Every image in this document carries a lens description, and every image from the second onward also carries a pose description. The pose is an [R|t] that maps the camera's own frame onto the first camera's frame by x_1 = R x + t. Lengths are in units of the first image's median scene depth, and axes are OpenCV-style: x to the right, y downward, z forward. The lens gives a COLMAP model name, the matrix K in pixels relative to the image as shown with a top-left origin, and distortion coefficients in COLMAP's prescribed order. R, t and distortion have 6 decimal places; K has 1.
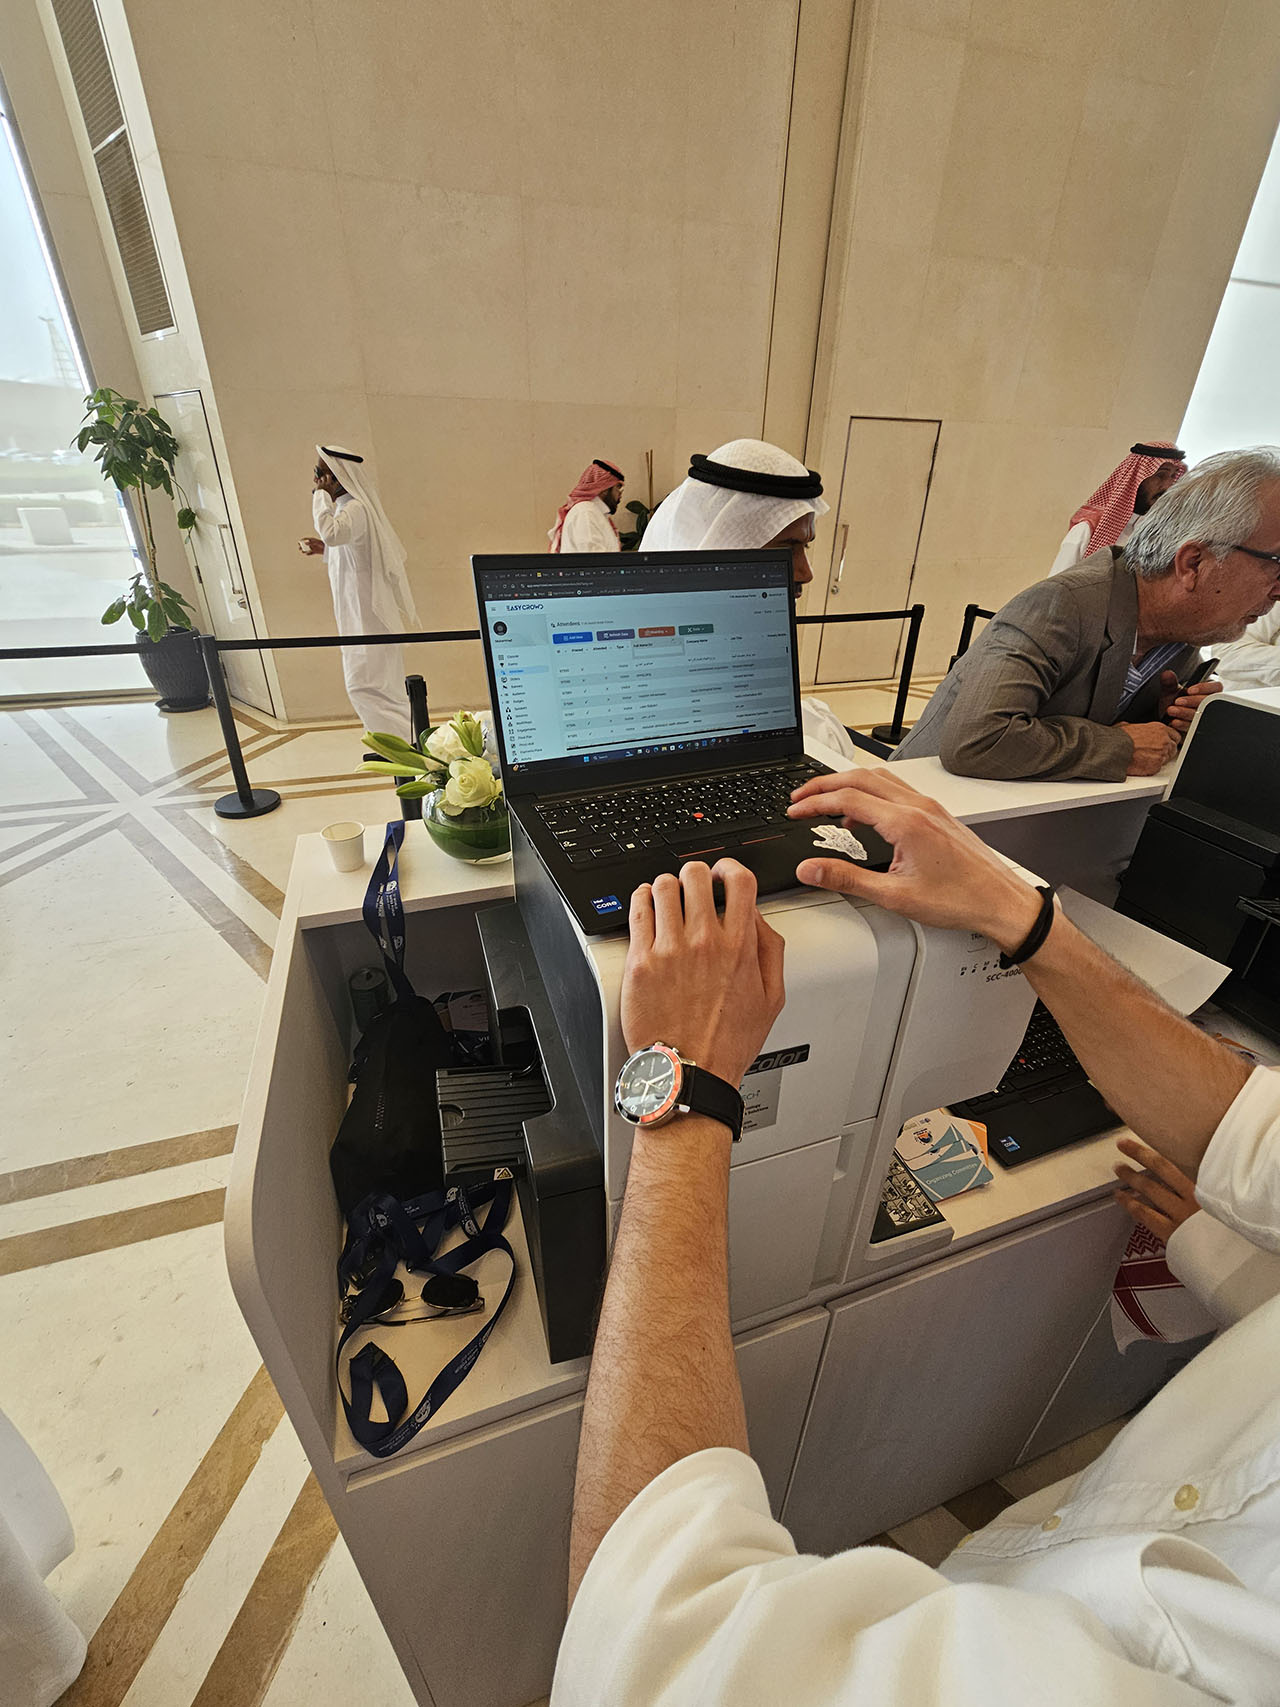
lens RADIAL K [[700.7, 0, 646.1], [0, 700.7, 834.1], [0, 0, 1]] dist [0.000899, 0.000158]
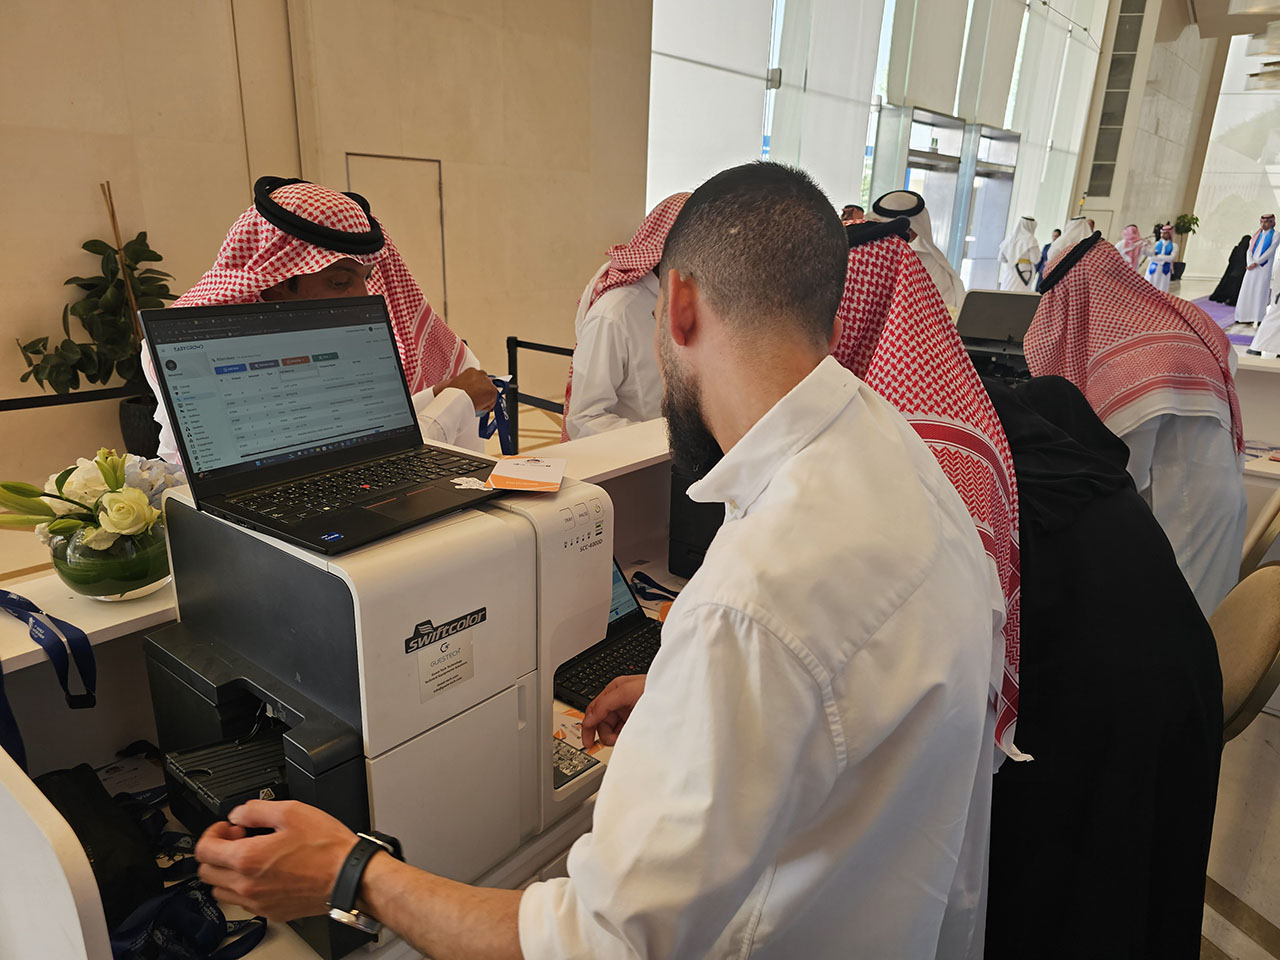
lens RADIAL K [[856.5, 0, 640.0], [0, 856.5, 480.0], [0, 0, 1]] dist [0.088052, -0.091093]
pose [[0.842237, -0.154972, 0.516354, -0.306852], [0.237655, 0.966435, -0.097591, 0.226174], [-0.483898, 0.204909, 0.850797, -0.607495]]
